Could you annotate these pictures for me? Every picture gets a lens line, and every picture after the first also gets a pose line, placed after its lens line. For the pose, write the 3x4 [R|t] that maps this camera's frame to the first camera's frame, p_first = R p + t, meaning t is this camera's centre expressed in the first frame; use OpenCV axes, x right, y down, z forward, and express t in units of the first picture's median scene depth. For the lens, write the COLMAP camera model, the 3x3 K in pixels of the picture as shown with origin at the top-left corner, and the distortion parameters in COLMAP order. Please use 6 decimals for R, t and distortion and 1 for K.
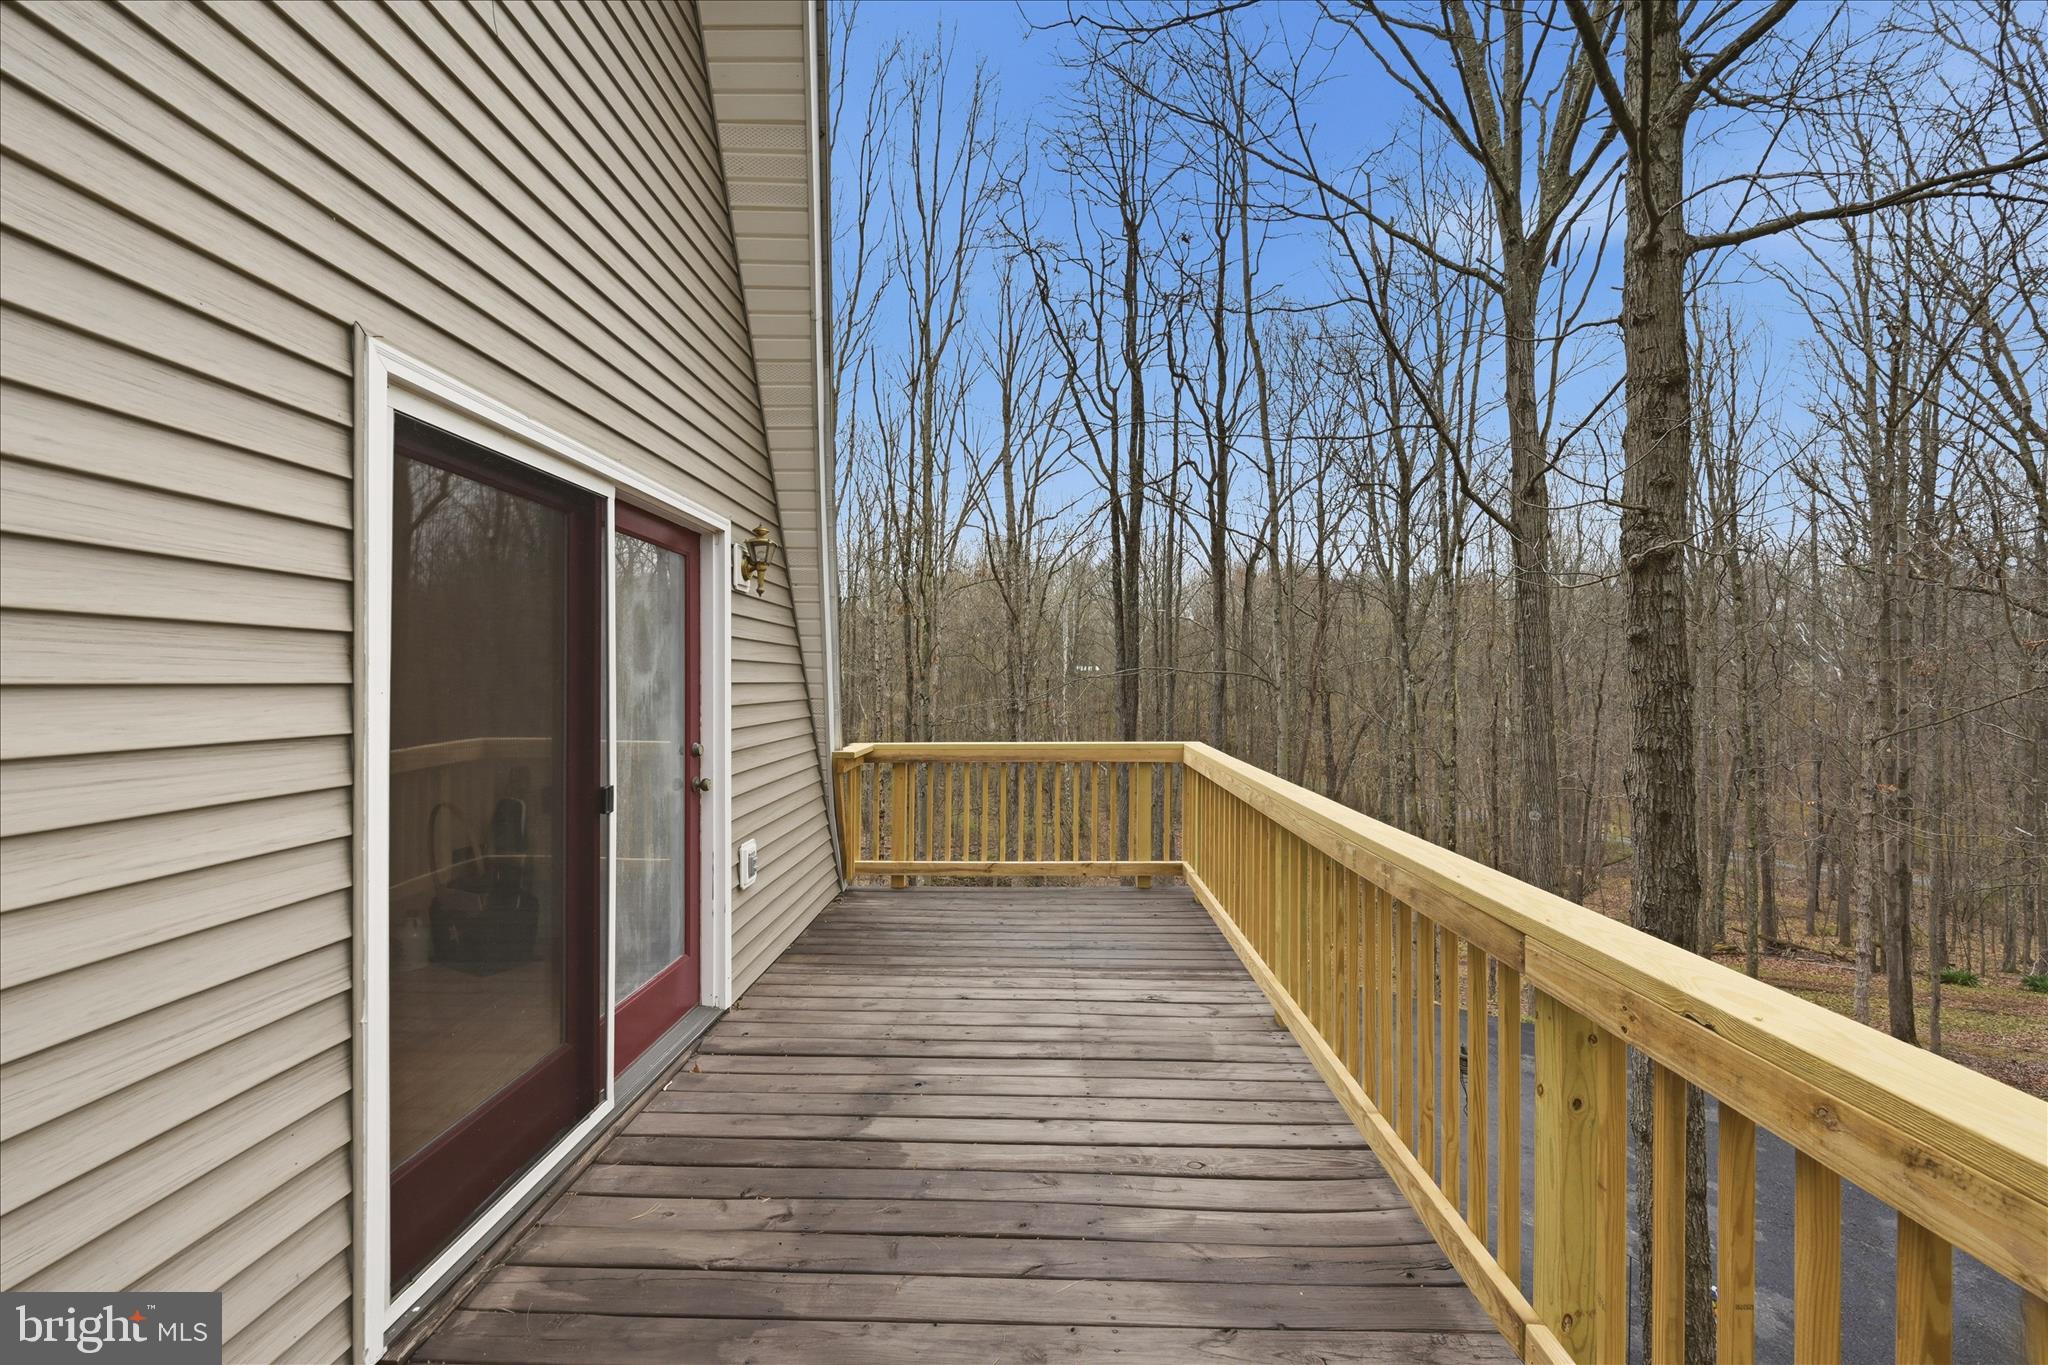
lens RADIAL K [[811.8, 0, 1028.4], [0, 811.8, 678.7], [0, 0, 1]] dist [-0.000756, 0.000307]
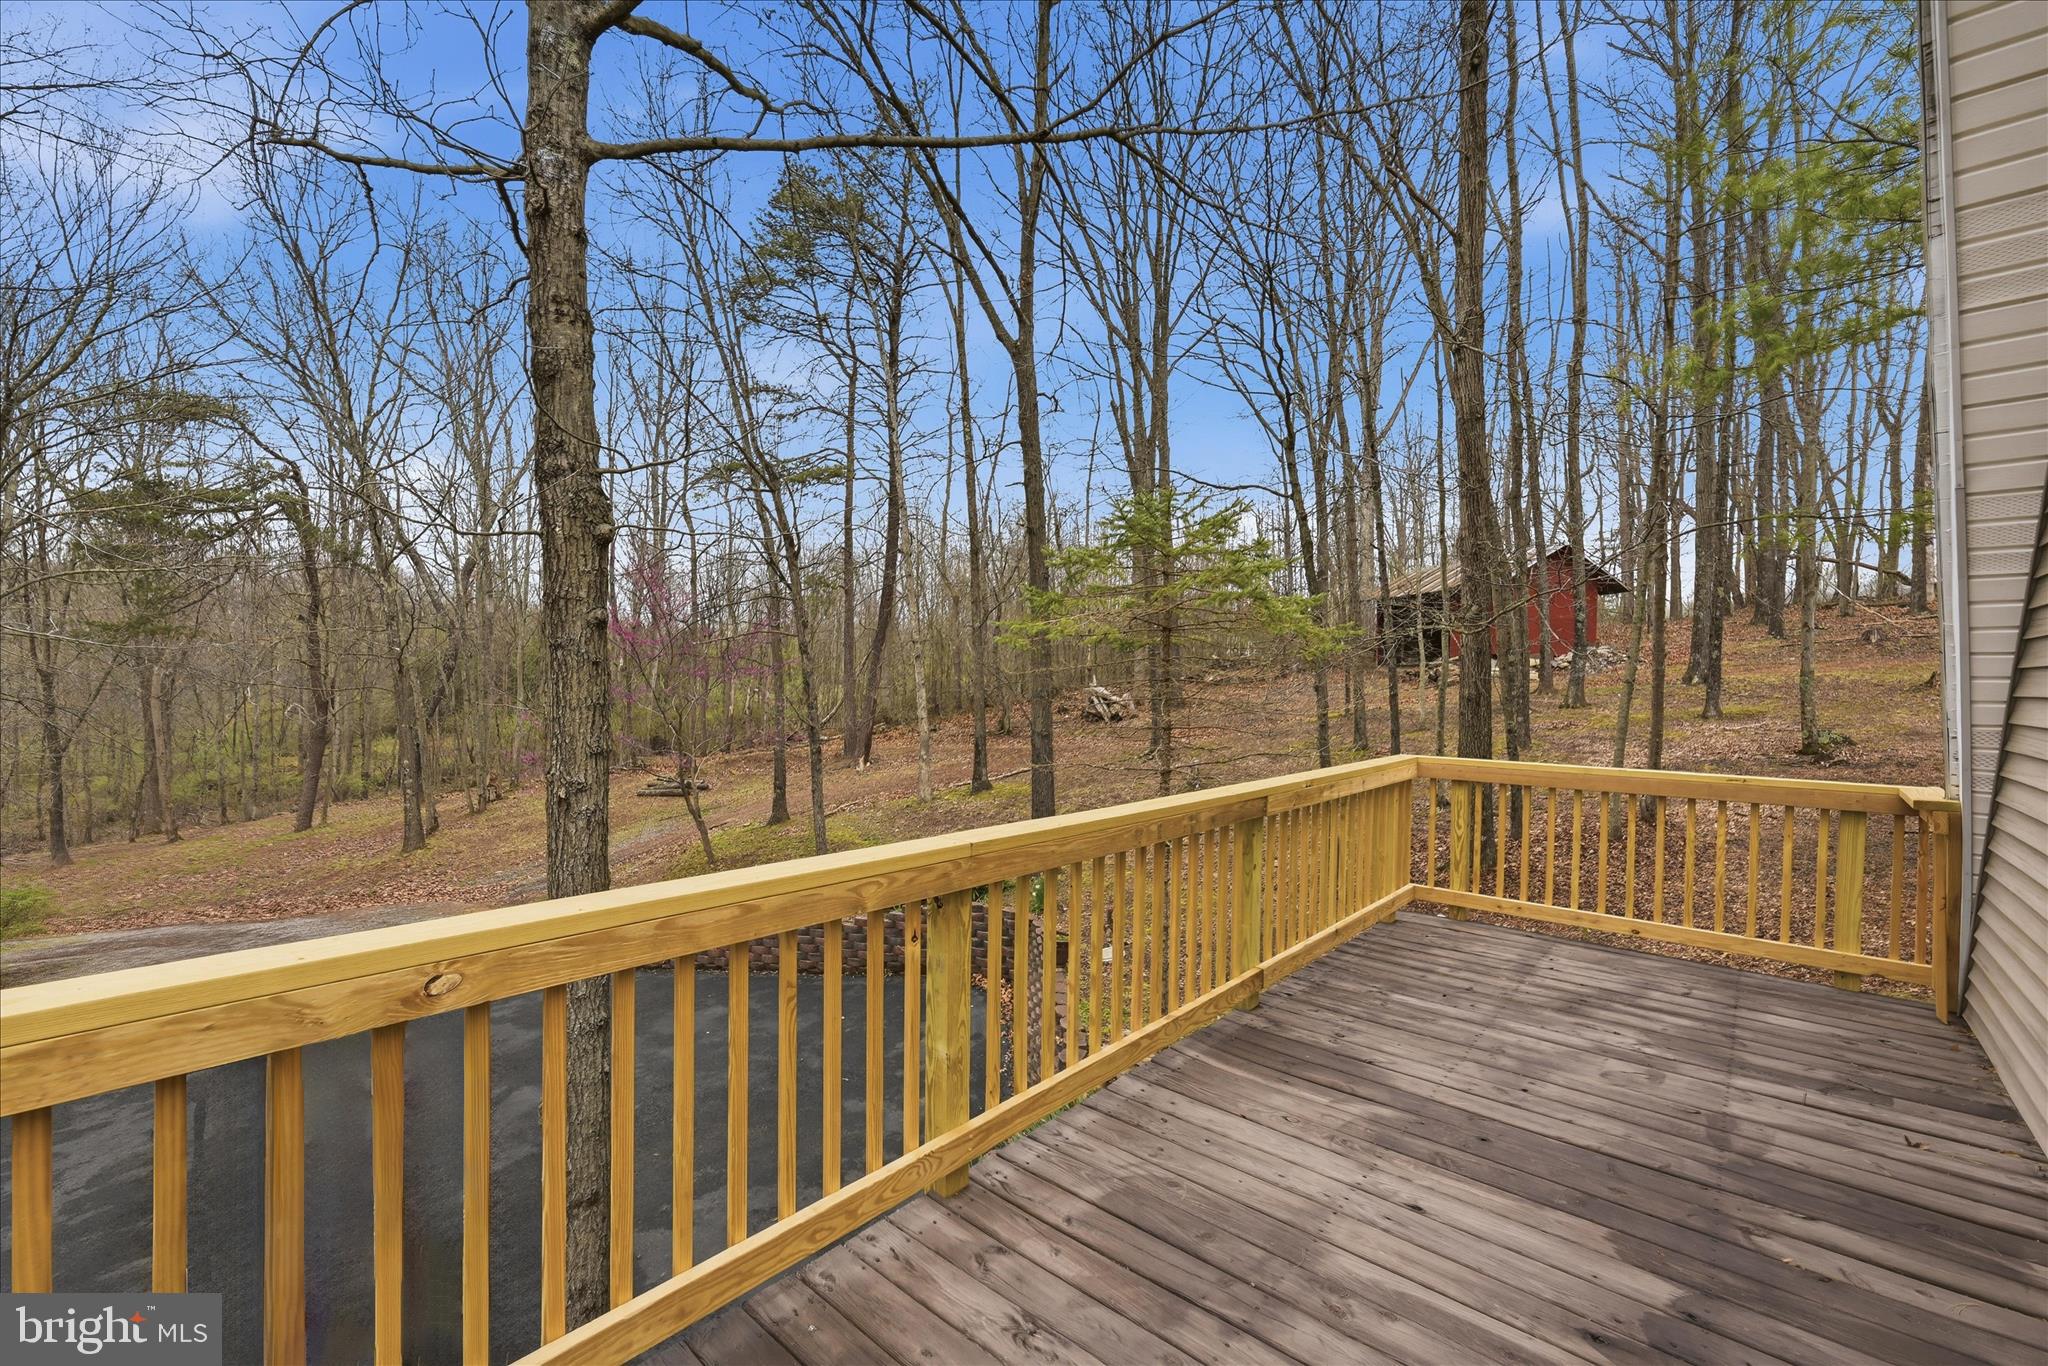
lens RADIAL K [[842.3, 0, 1034.5], [0, 842.3, 681.6], [0, 0, 1]] dist [0.001539, 0.000144]
pose [[-0.767438, -0.015963, 0.640925, -0.152215], [-0.016245, 0.999853, 0.005451, 0.001434], [-0.640918, -0.006229, -0.767584, 1.275533]]
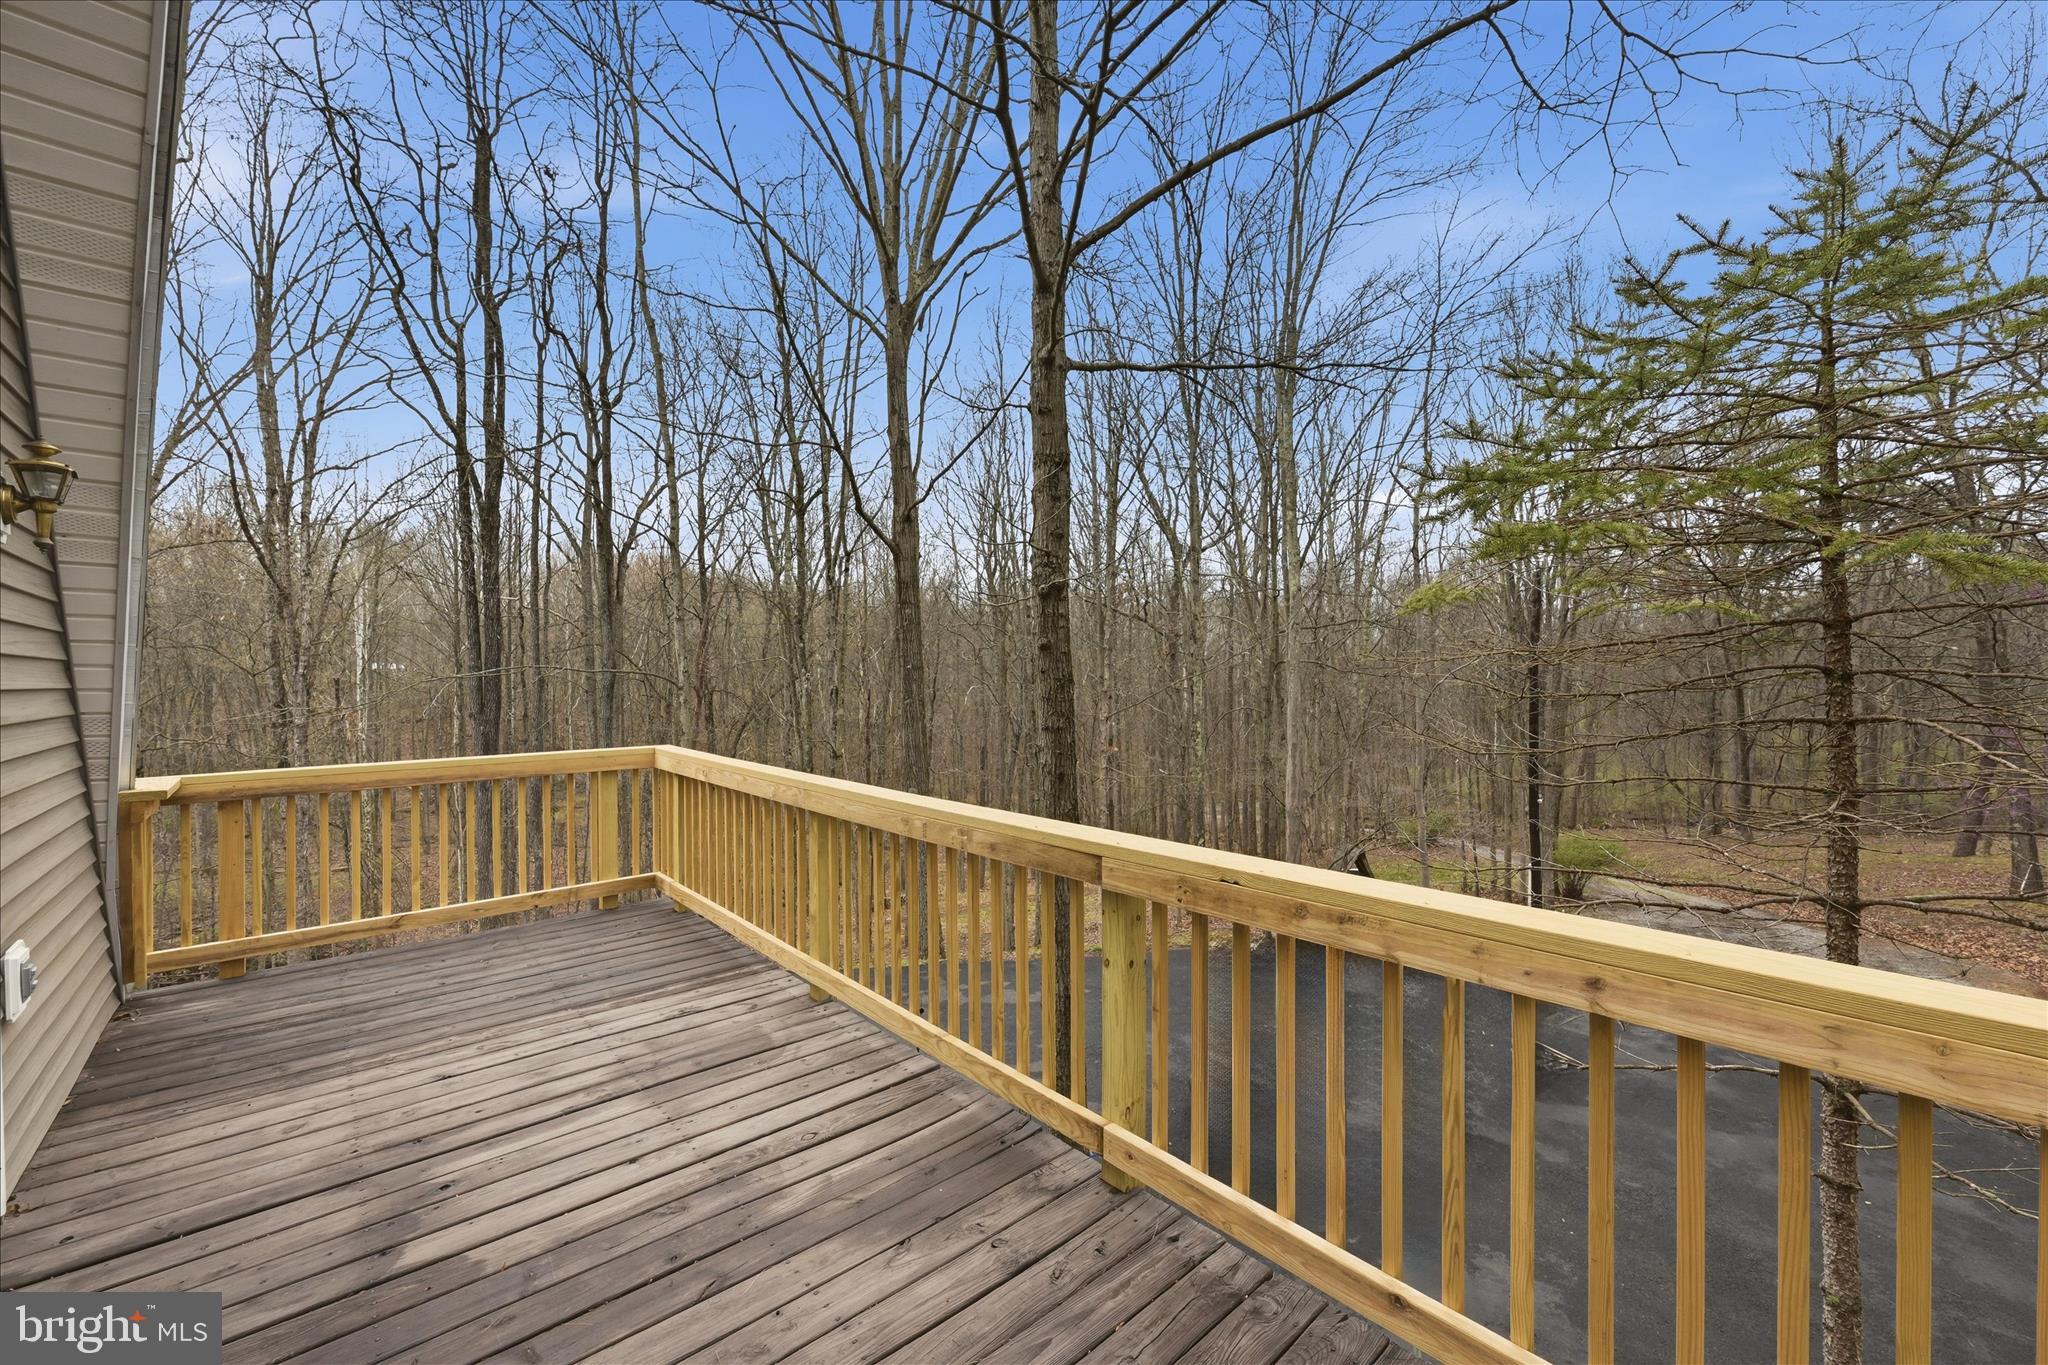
lens RADIAL K [[816.4, 0, 1032.4], [0, 816.4, 689.2], [0, 0, 1]] dist [-0.000322, -0.000725]
pose [[0.732134, -0.015124, 0.680992, -0.181313], [0.005081, 0.999847, 0.016743, -0.002013], [-0.681141, -0.008798, 0.732099, 0.013114]]
